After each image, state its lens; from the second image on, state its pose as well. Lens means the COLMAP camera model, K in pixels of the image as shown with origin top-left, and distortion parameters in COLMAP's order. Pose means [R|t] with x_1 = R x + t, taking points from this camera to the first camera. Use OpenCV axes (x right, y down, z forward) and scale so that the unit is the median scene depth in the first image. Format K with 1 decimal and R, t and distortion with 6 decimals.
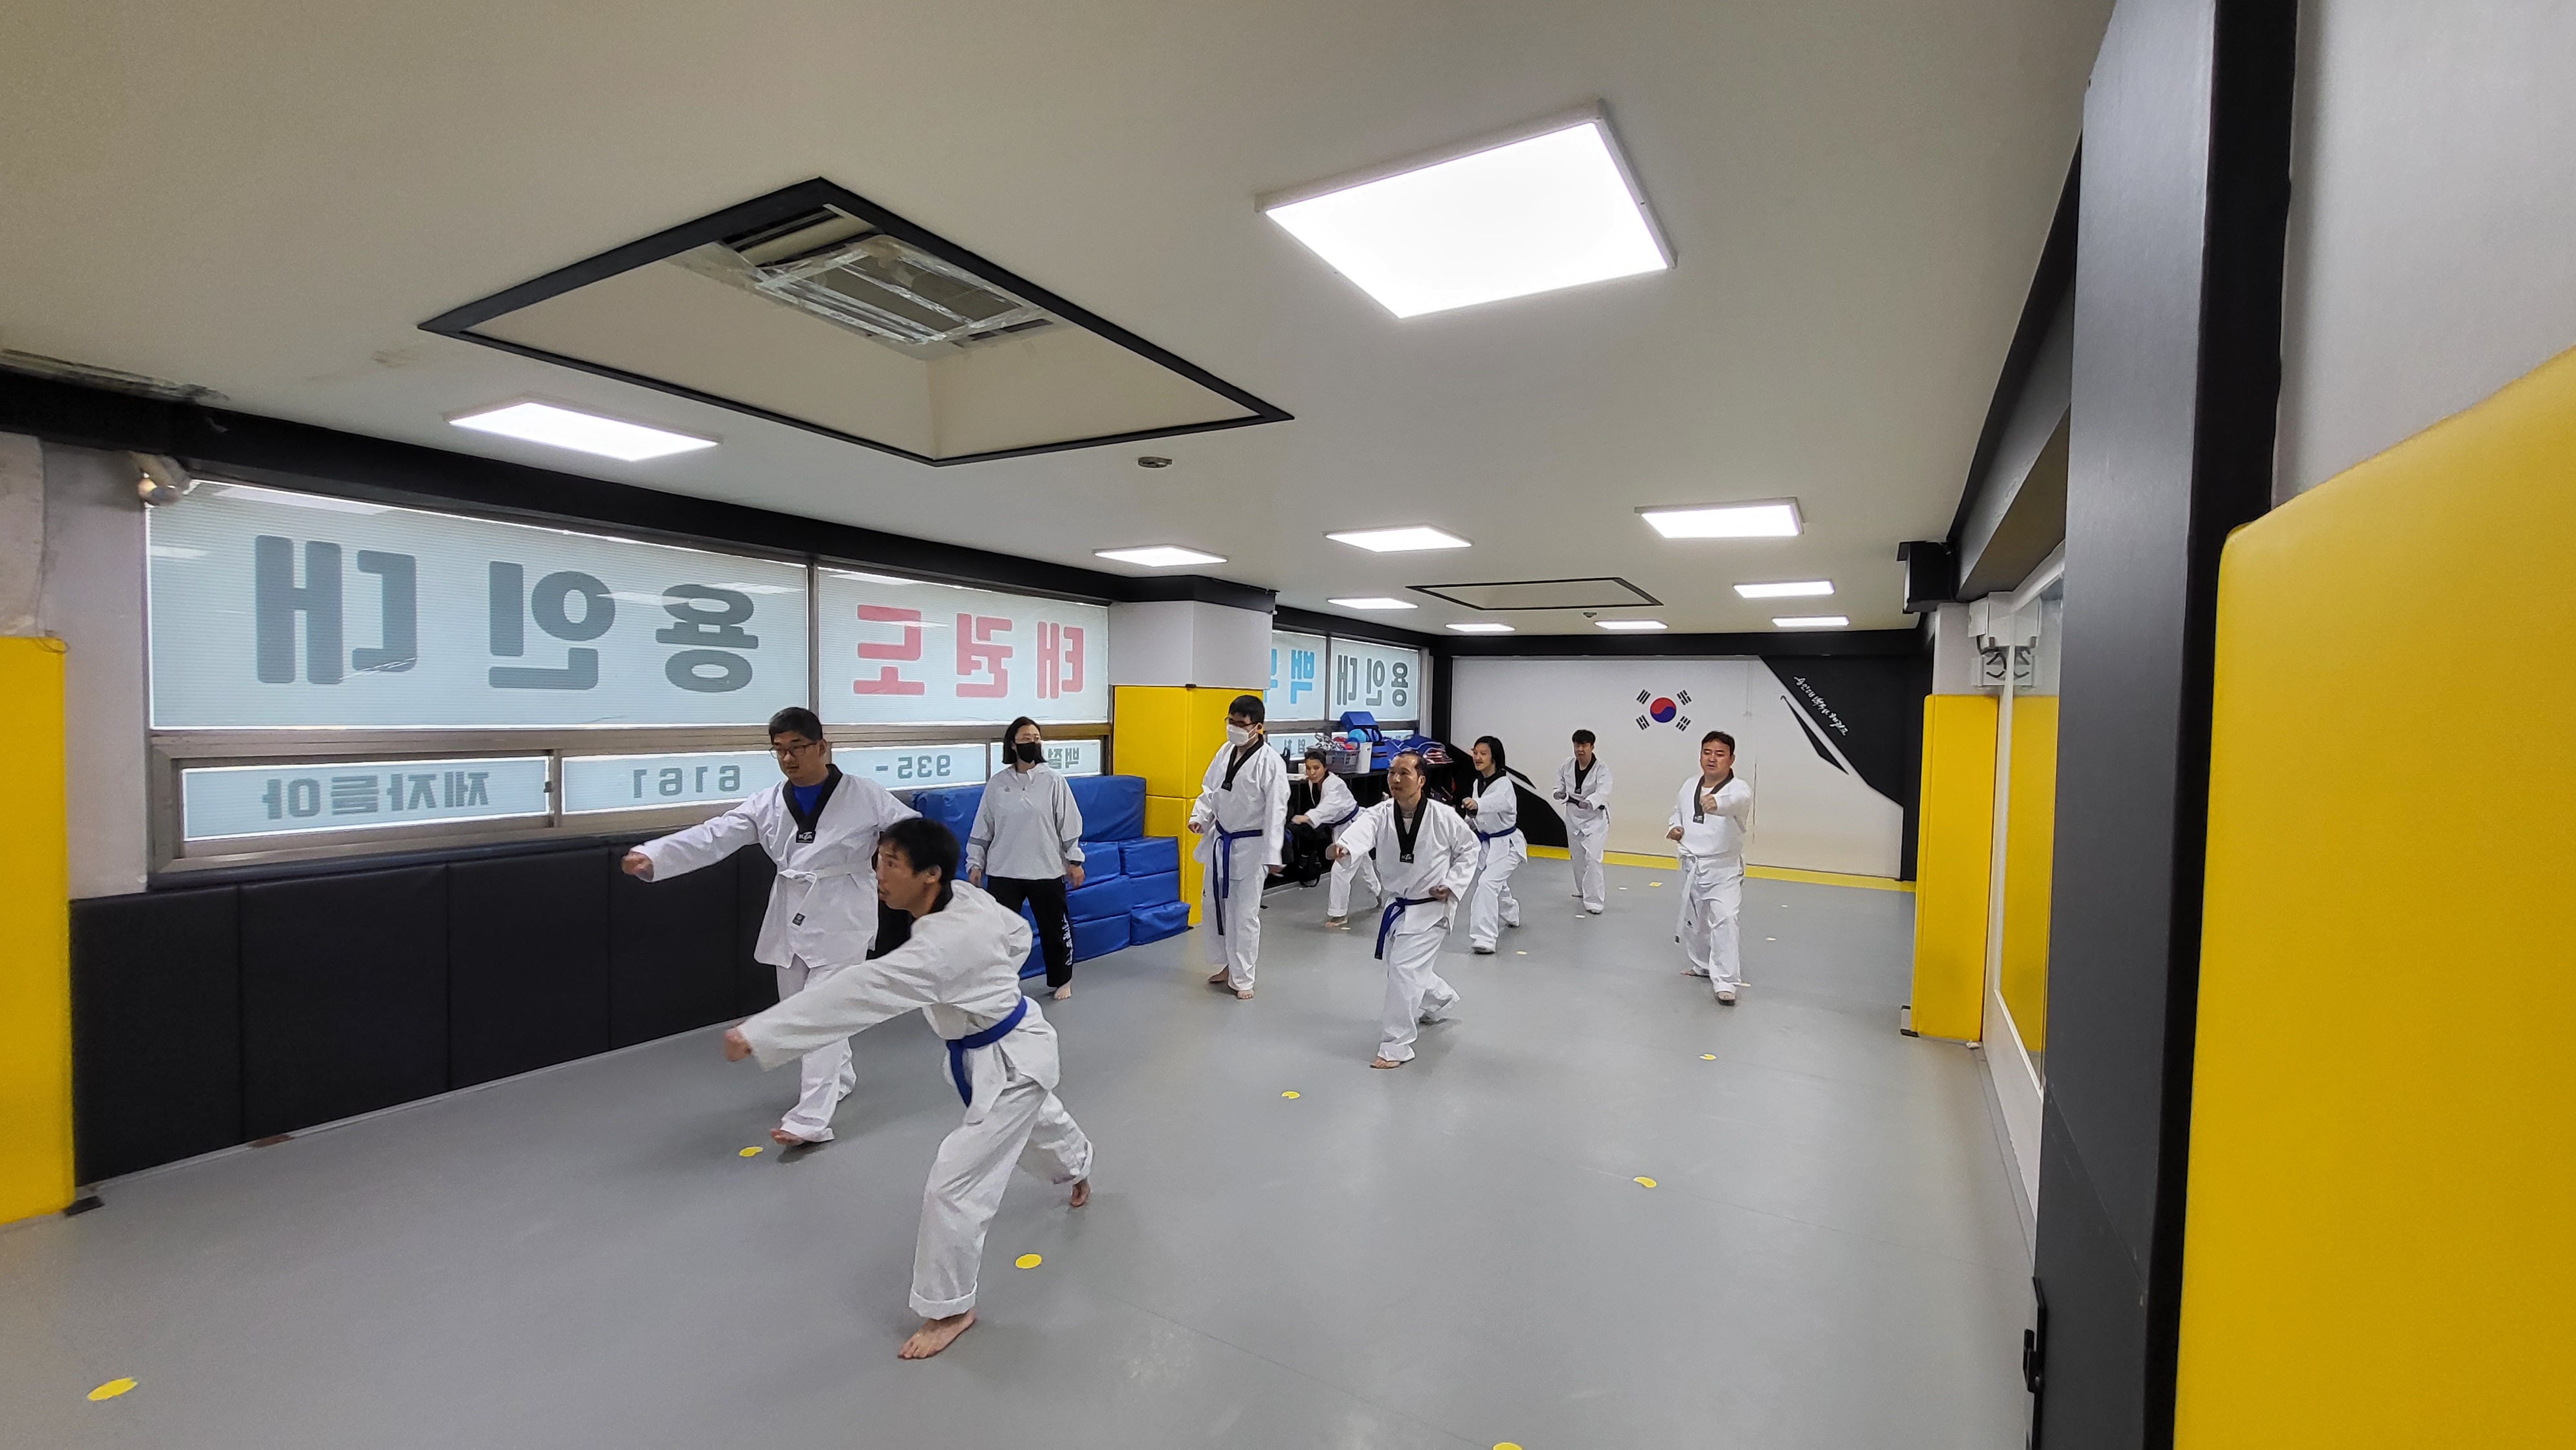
lens RADIAL K [[1011.8, 0, 1297.3], [0, 1011.8, 734.7], [0, 0, 1]] dist [-0.003440, 0.000631]
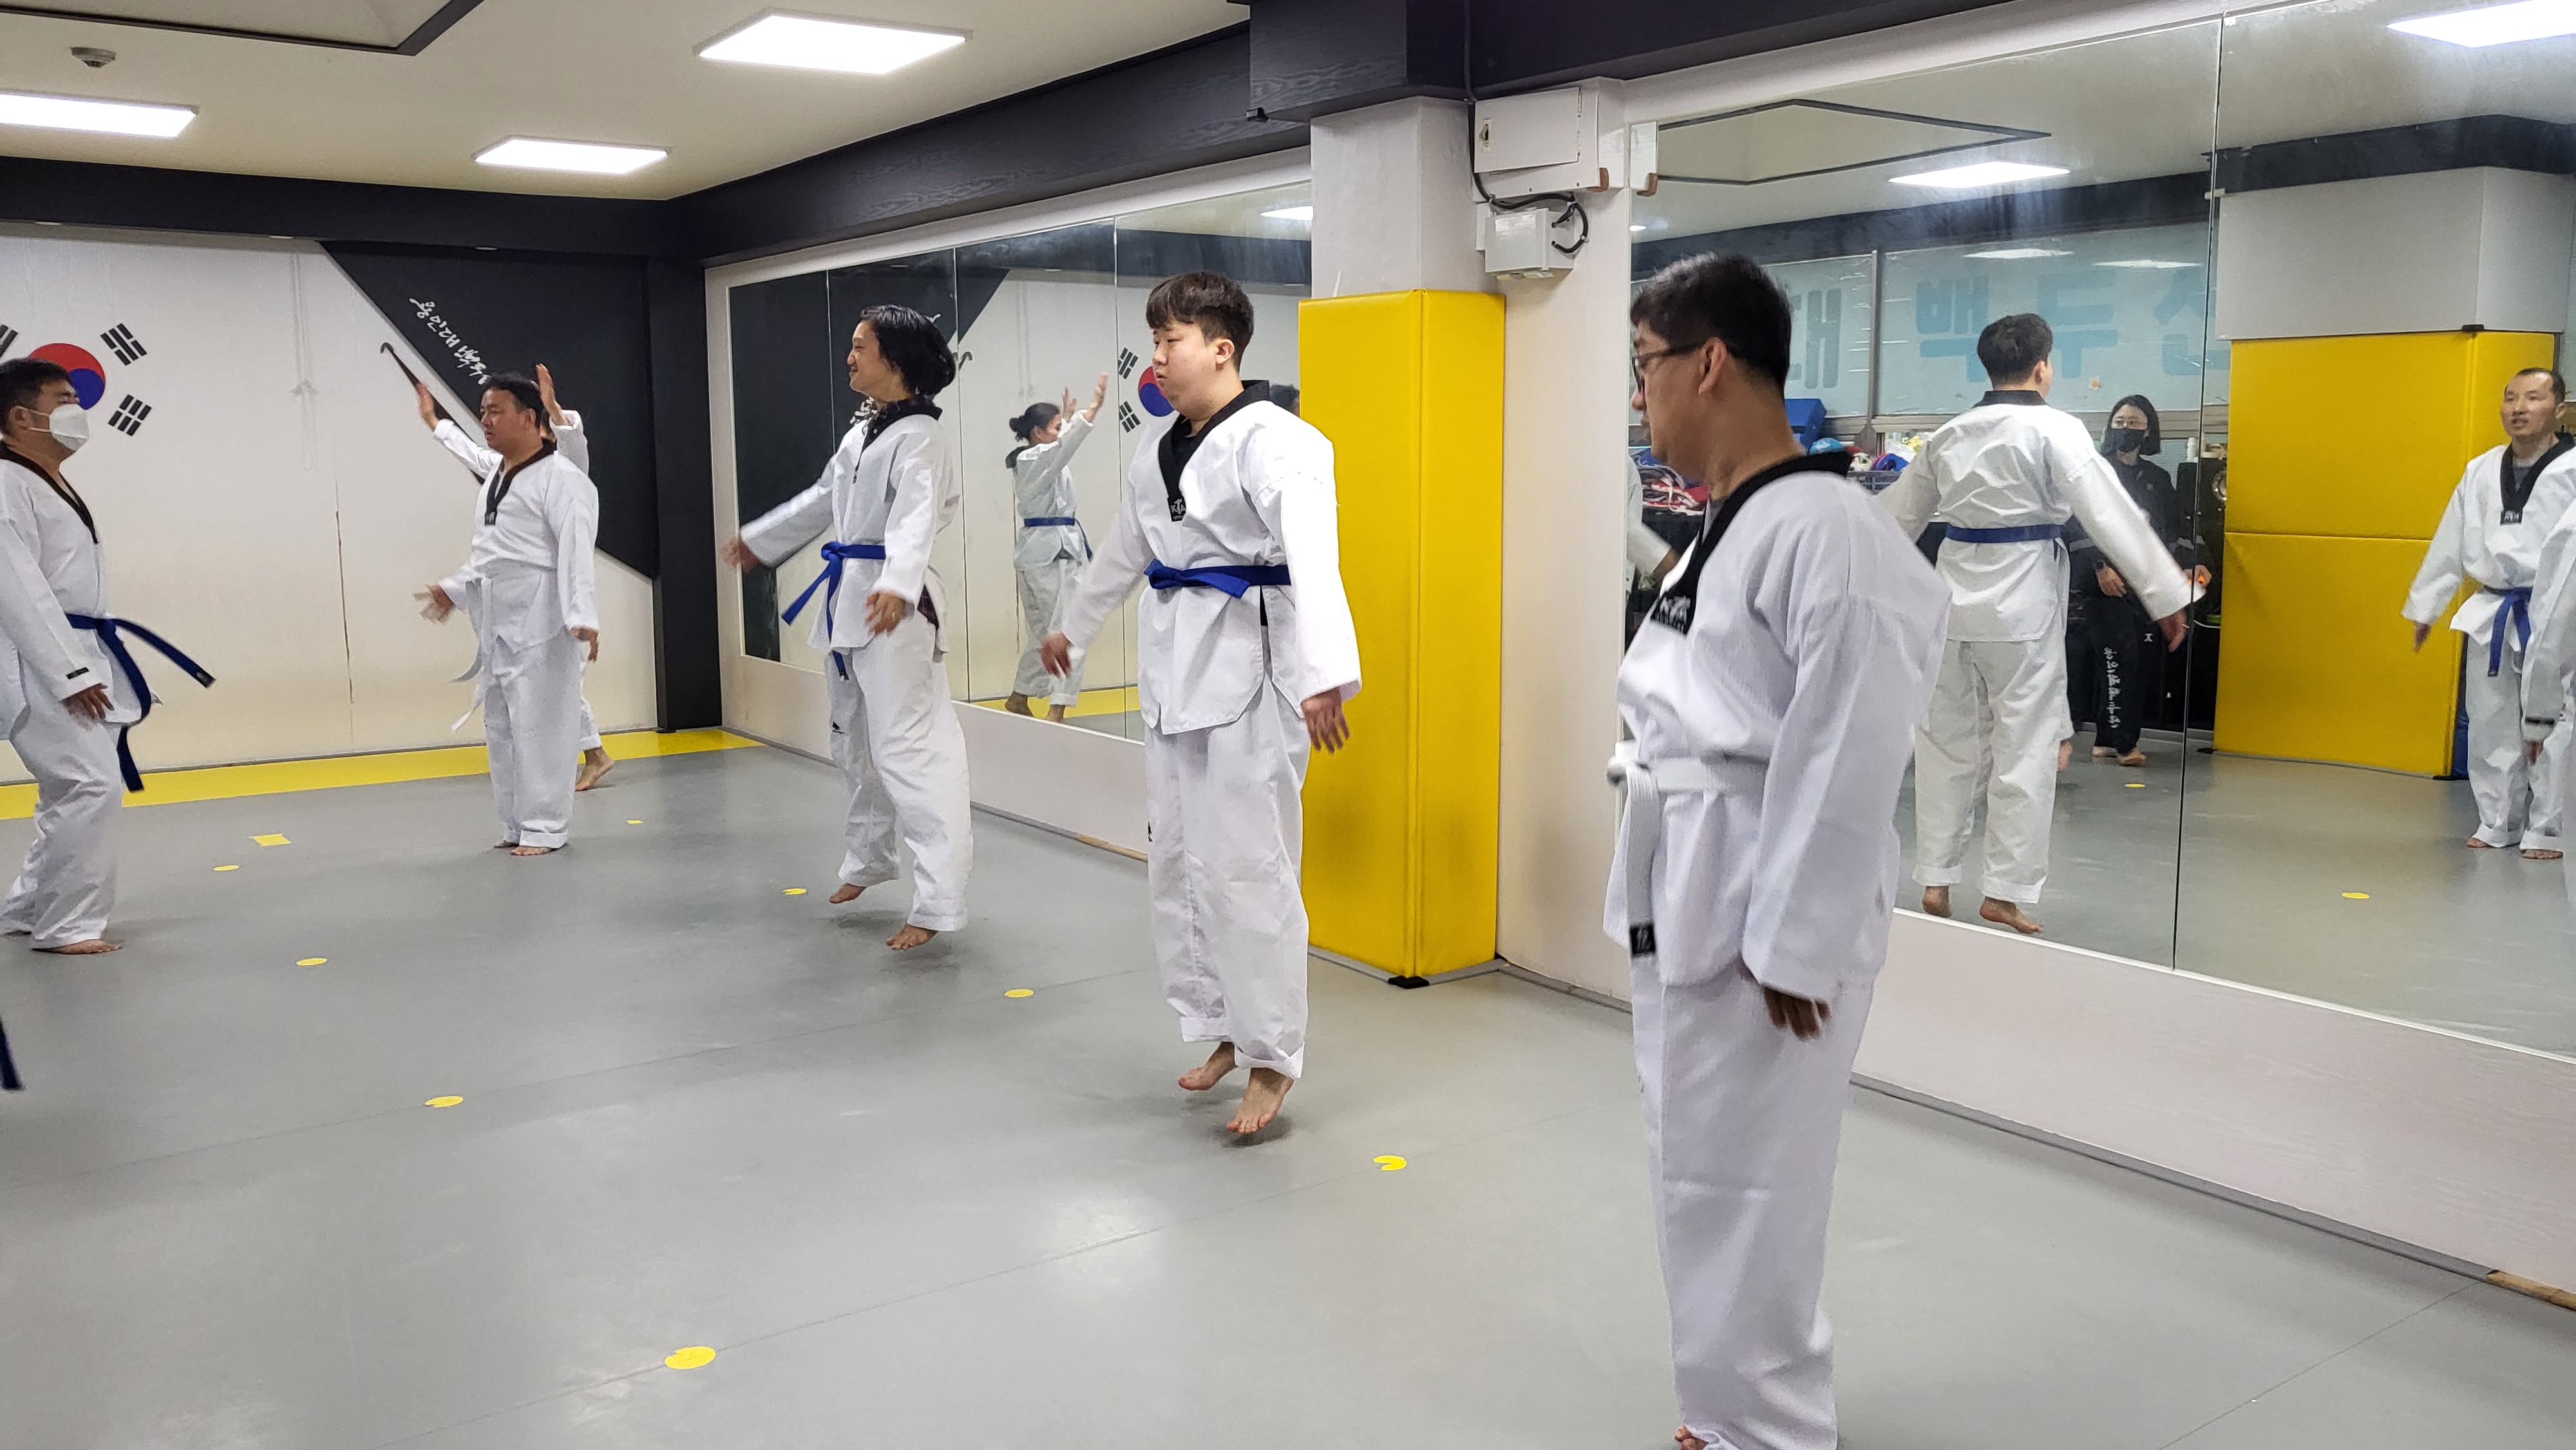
lens RADIAL K [[2000.4, 0, 1300.6], [0, 2000.4, 711.9], [0, 0, 1]] dist [-0.032793, 0.091874]
pose [[0.403206, -0.148148, 0.903038, -0.229322], [0.042743, 0.988781, 0.143130, 0.017235], [-0.914111, -0.019112, 0.405014, 0.526304]]
